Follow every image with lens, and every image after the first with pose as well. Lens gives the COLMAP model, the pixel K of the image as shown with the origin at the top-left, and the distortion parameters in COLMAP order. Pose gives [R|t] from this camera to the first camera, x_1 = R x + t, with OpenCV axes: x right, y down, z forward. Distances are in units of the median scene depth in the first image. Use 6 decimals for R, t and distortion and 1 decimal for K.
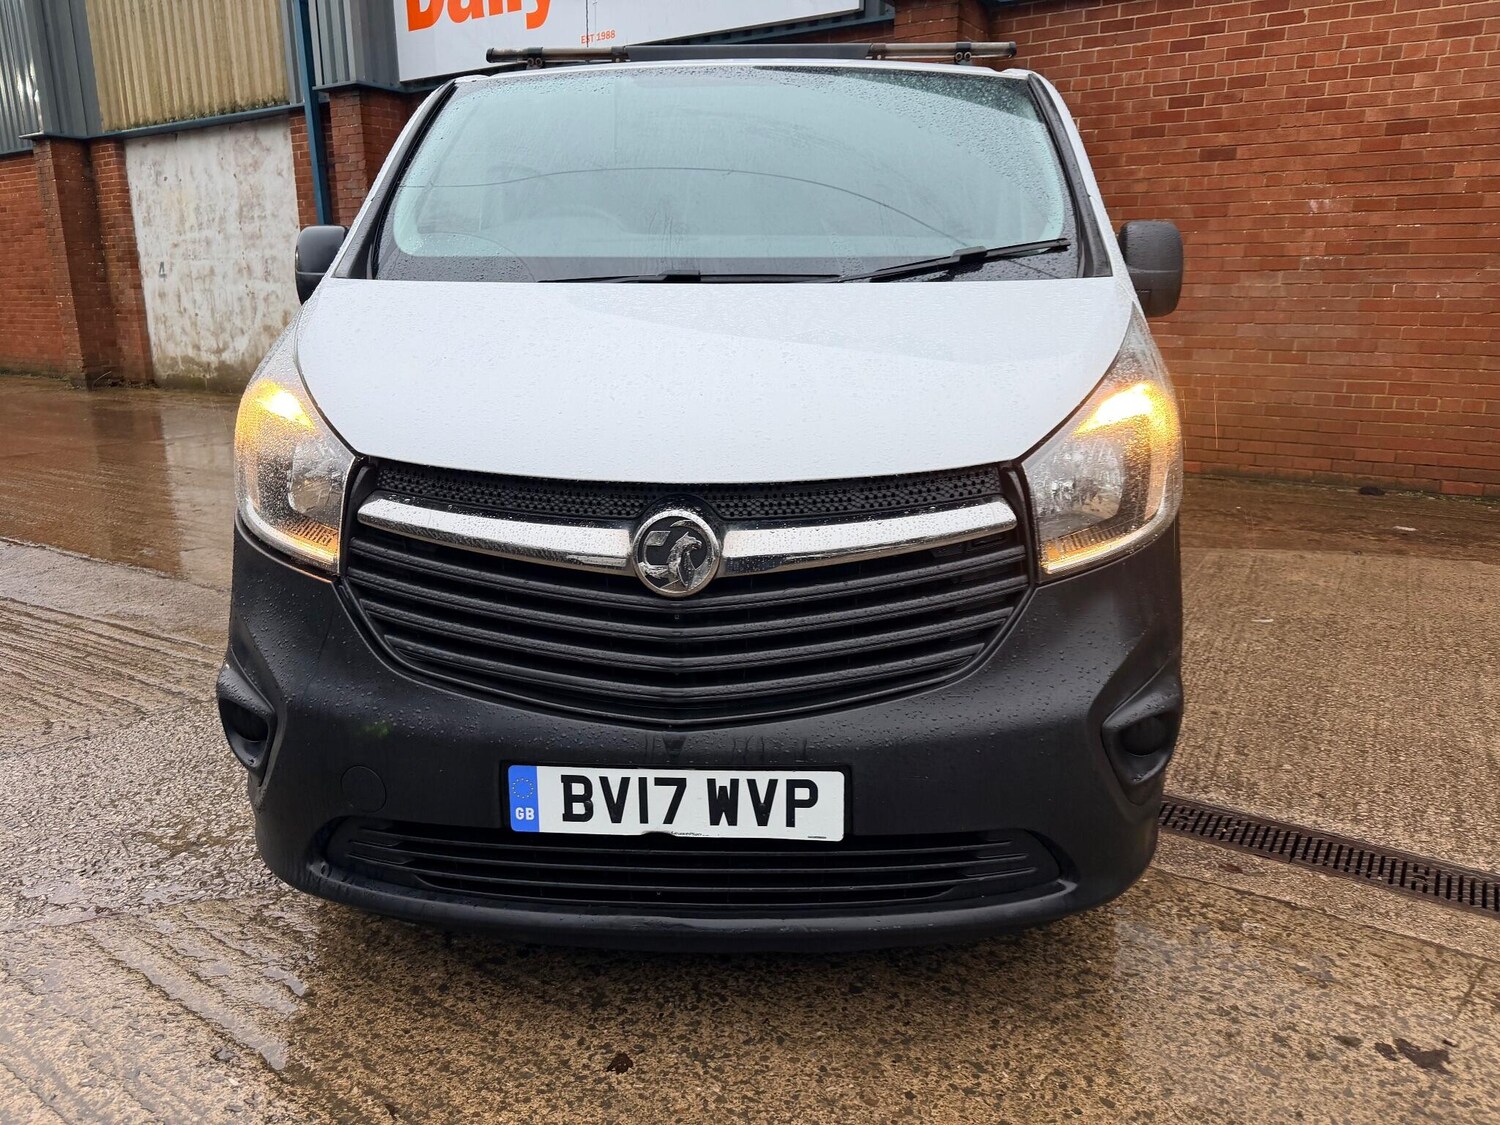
lens RADIAL K [[1059.7, 0, 751.4], [0, 1059.7, 571.1], [0, 0, 1]] dist [0.025839, -0.034311]
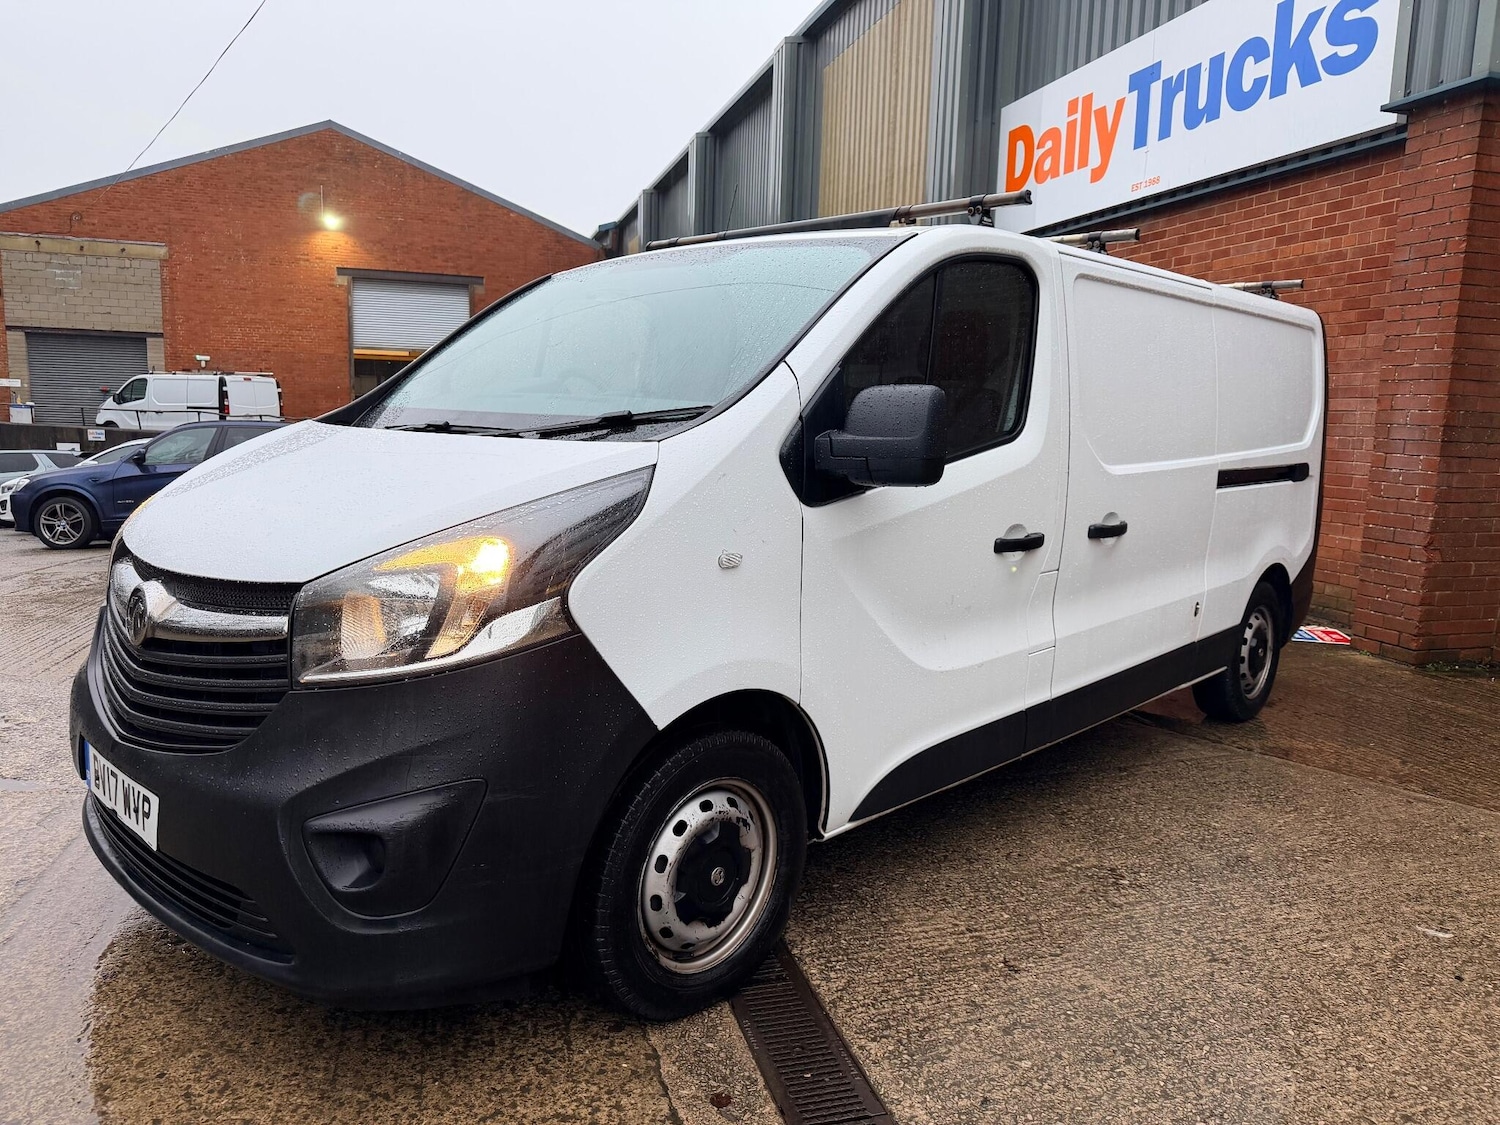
lens RADIAL K [[1059.7, 0, 748.1], [0, 1059.7, 562.1], [0, 0, 1]] dist [0.025839, -0.034311]
pose [[0.754775, 0.113962, -0.646009, 1.166882], [-0.194565, 0.979372, -0.054553, -0.134735], [0.626466, 0.166865, 0.761378, 0.316963]]
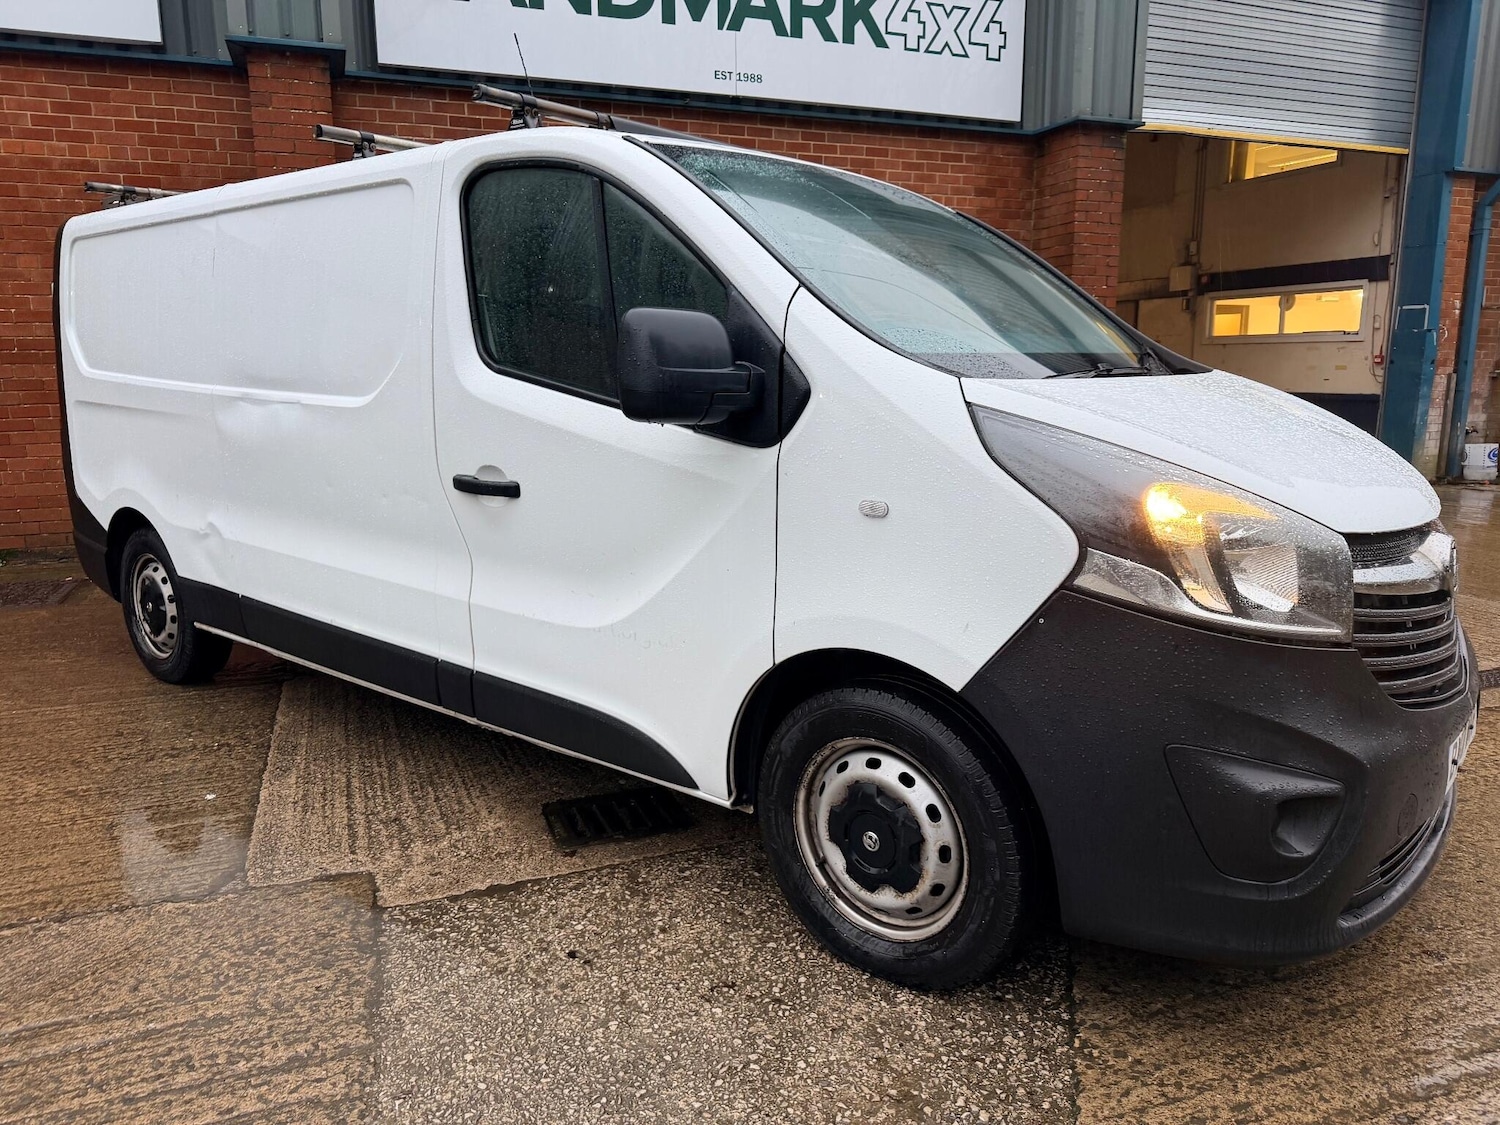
lens RADIAL K [[1059.7, 0, 756.8], [0, 1059.7, 559.3], [0, 0, 1]] dist [0.025839, -0.034311]
pose [[0.585332, -0.150972, 0.796614, -1.397457], [0.207579, 0.977669, 0.032761, -0.212752], [-0.783771, 0.146184, 0.603600, 0.684464]]
